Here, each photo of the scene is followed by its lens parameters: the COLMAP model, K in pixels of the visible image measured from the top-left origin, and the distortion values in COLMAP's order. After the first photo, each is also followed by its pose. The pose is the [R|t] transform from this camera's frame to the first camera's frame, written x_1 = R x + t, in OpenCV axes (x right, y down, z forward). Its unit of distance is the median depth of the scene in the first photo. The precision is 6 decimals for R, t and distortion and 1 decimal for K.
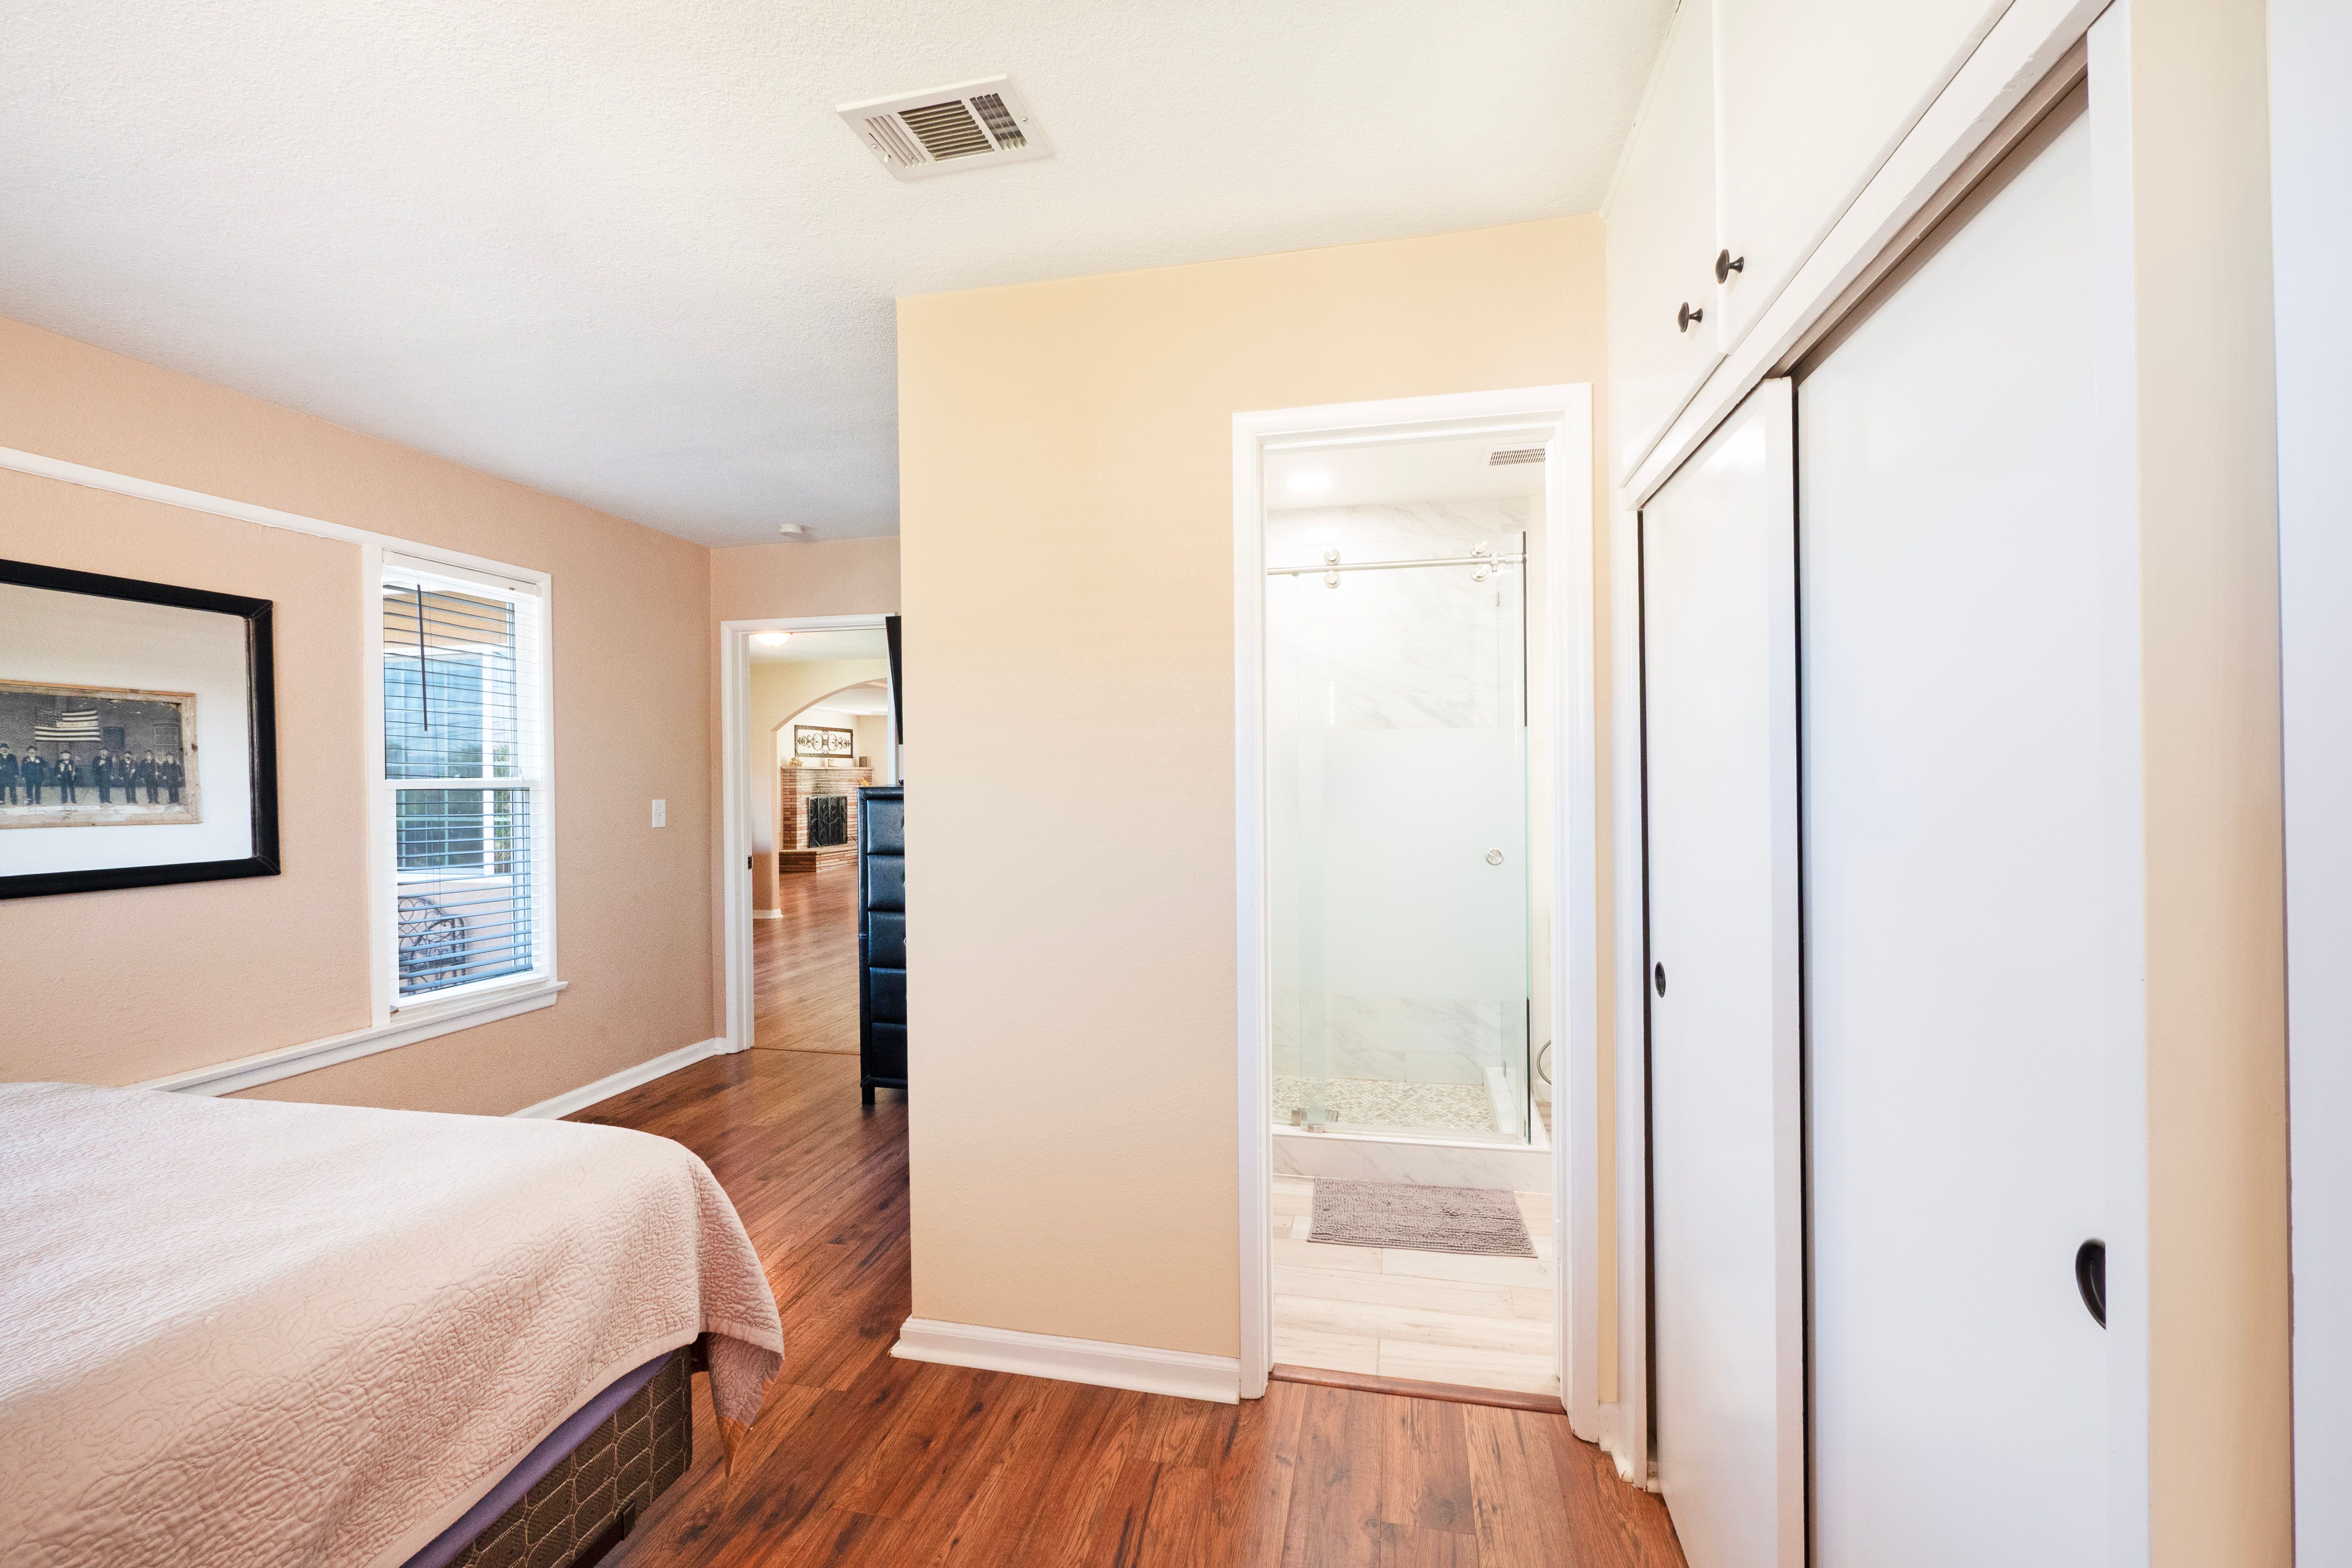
lens RADIAL K [[1000.3, 0, 1187.2], [0, 1000.3, 787.2], [0, 0, 1]] dist [-0.005744, 0.000833]
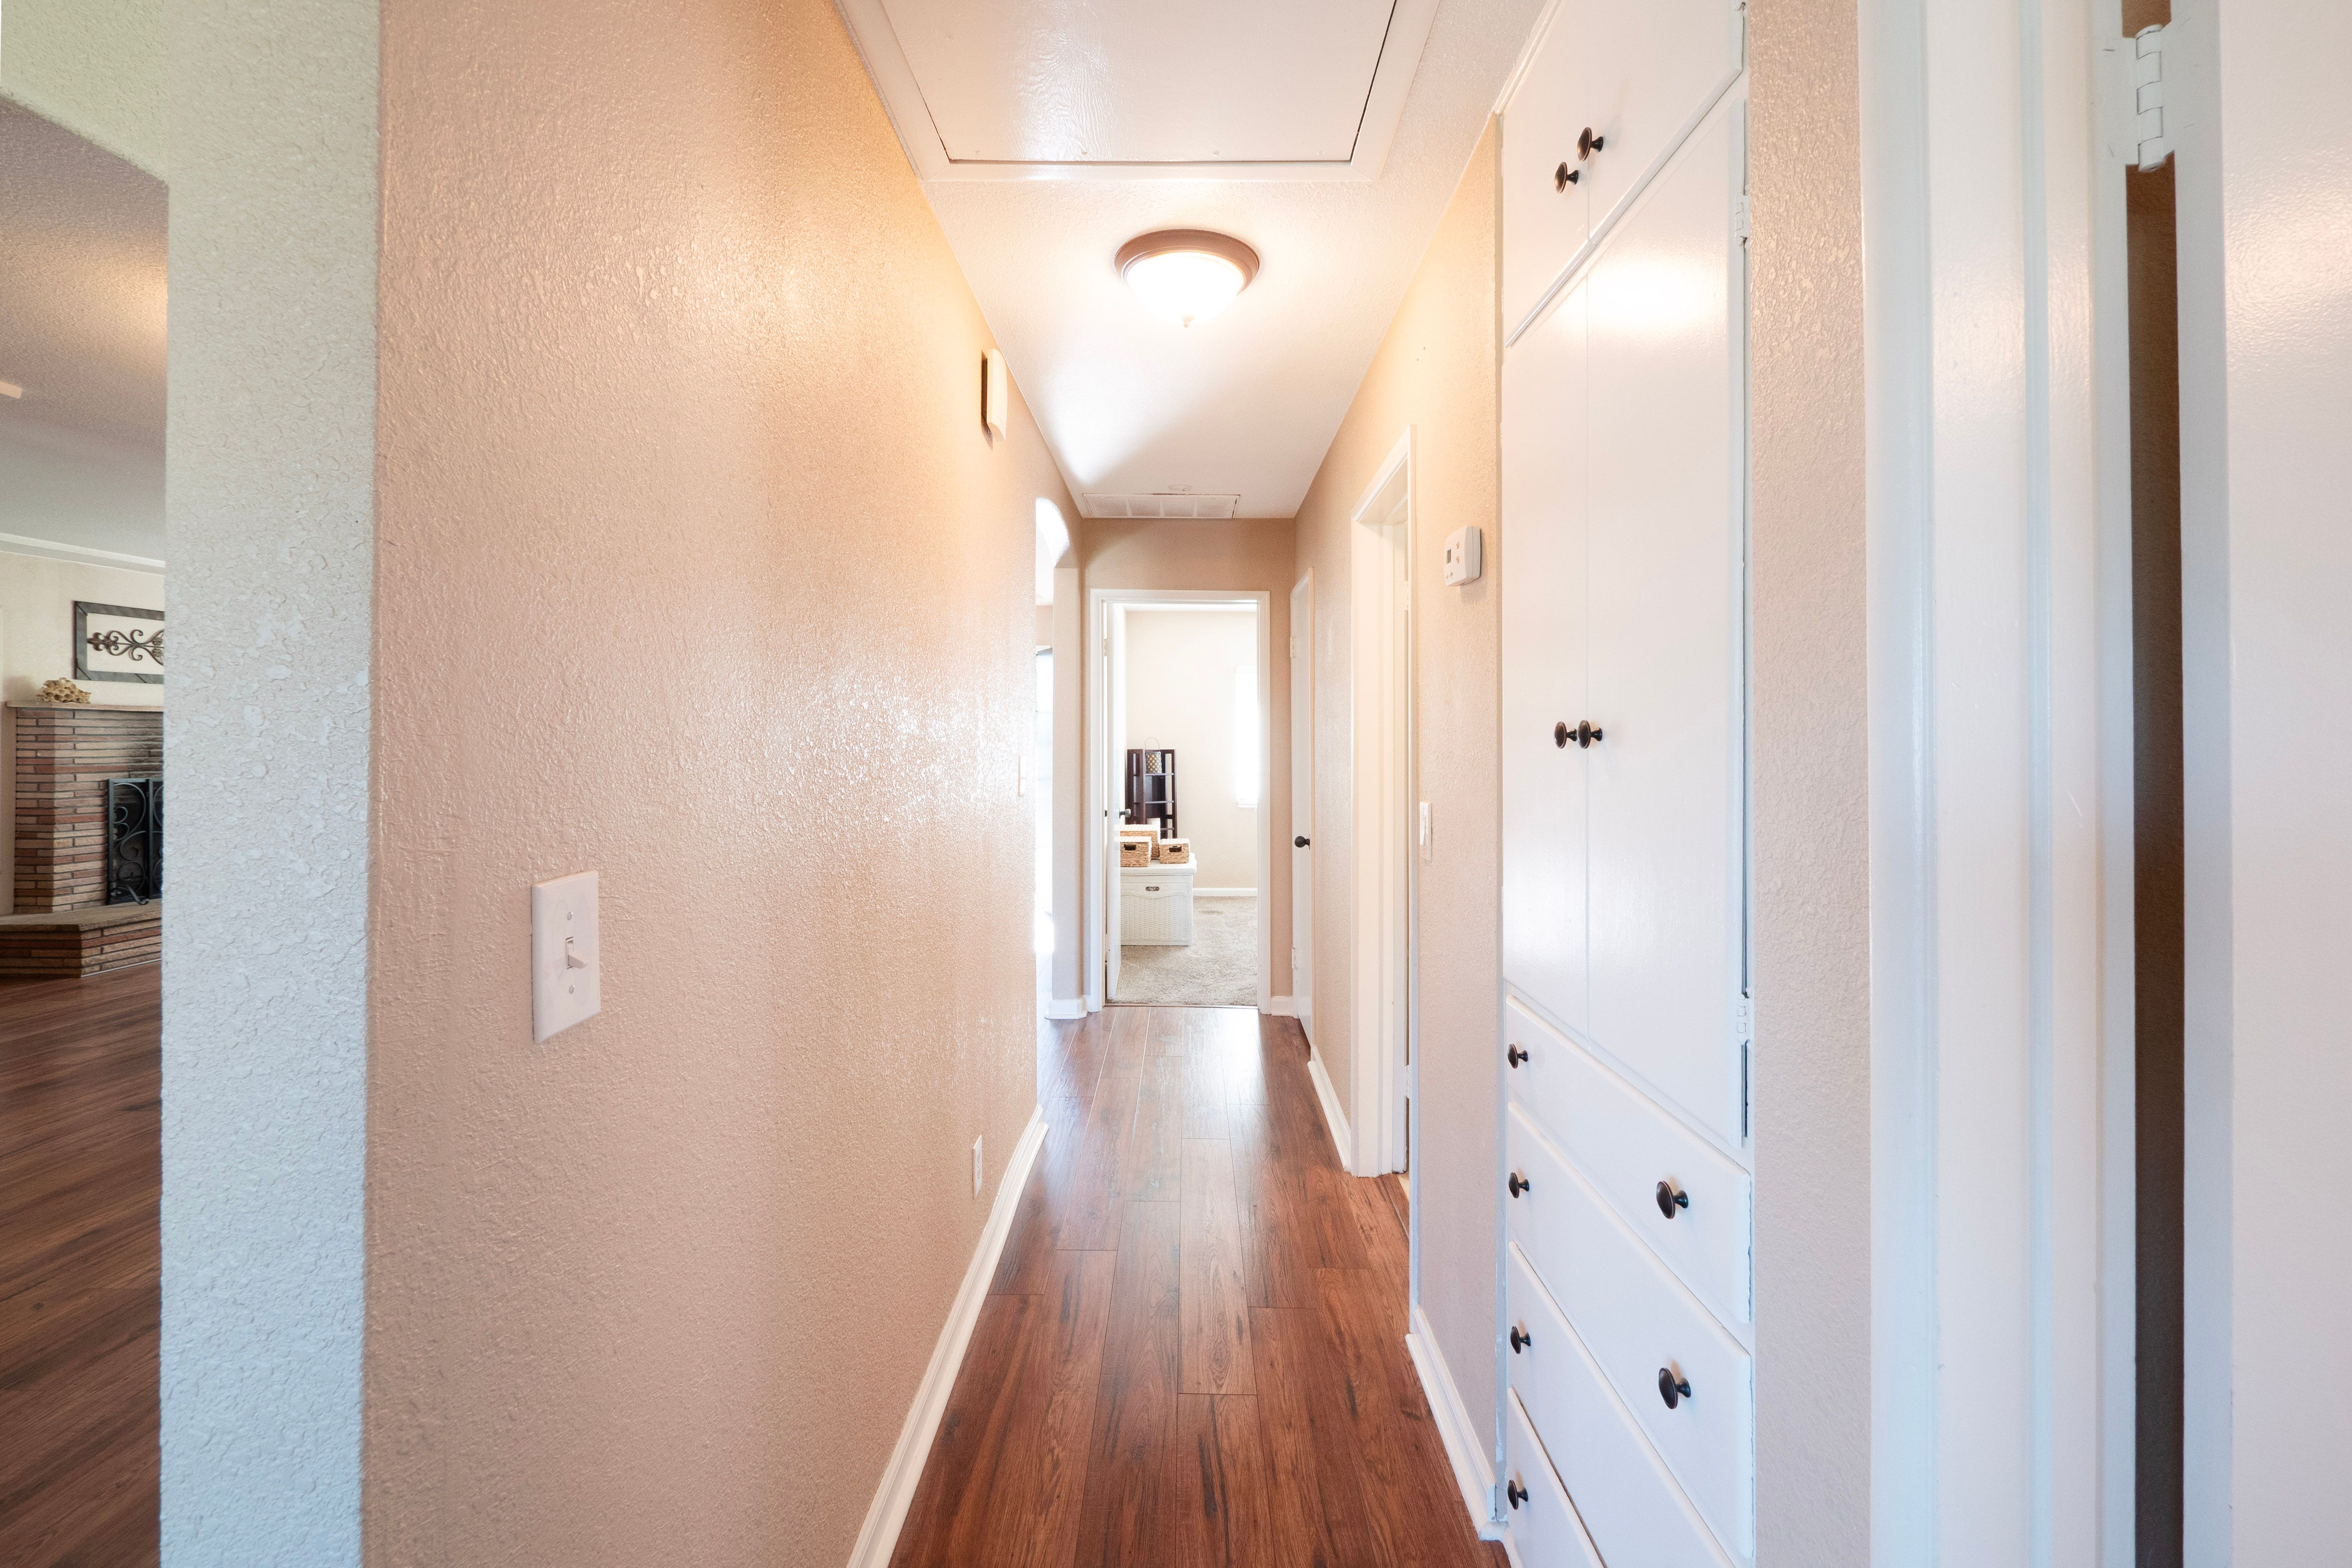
lens RADIAL K [[1000.3, 0, 1227.8], [0, 1000.3, 744.2], [0, 0, 1]] dist [-0.005744, 0.000833]
pose [[0.971369, 0.011609, 0.237294, -0.121262], [-0.009718, 0.999911, -0.009139, -0.018225], [-0.237379, 0.006571, 0.971395, 1.811540]]
